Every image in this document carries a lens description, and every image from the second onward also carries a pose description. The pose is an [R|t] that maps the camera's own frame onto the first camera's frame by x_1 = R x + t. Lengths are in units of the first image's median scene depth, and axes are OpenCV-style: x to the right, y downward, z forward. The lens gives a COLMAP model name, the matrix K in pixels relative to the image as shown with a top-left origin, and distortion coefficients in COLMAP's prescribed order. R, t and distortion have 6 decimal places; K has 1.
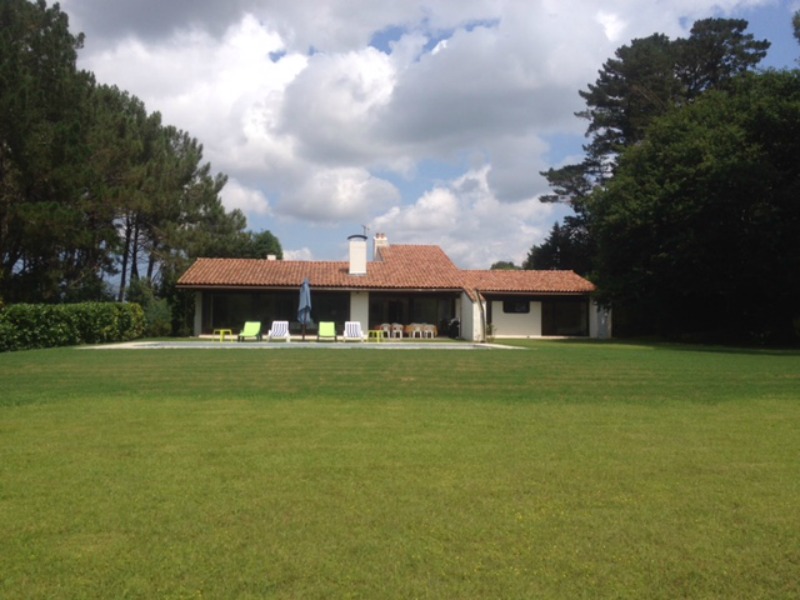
lens RADIAL K [[801.8, 0, 400.0], [0, 801.8, 300.0], [0, 0, 1]] dist [0.073455, -0.027388]
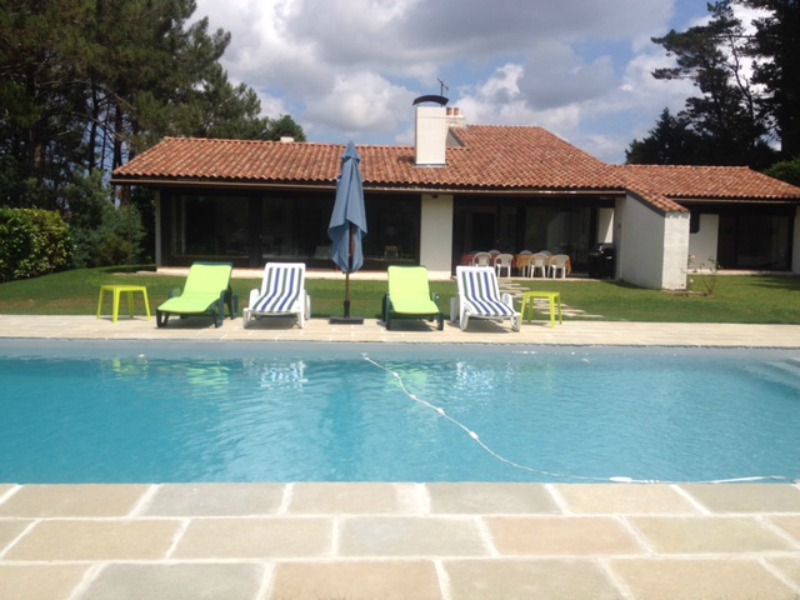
lens RADIAL K [[801.8, 0, 400.0], [0, 801.8, 300.0], [0, 0, 1]] dist [0.073455, -0.027388]
pose [[0.999274, 0.013931, -0.035452, -0.052861], [-0.009919, 0.993778, 0.110937, 0.000827], [0.036777, -0.110505, 0.993195, 0.405341]]
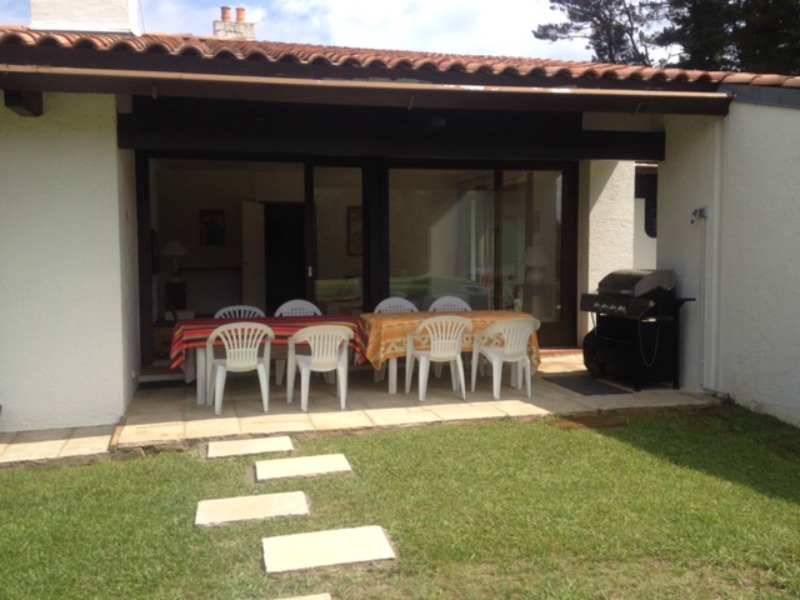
lens RADIAL K [[801.8, 0, 400.0], [0, 801.8, 300.0], [0, 0, 1]] dist [0.073455, -0.027388]
pose [[0.988960, -0.034195, 0.144185, -0.009325], [0.021544, 0.995851, 0.088412, 0.012359], [-0.146611, -0.084330, 0.985593, 0.797753]]
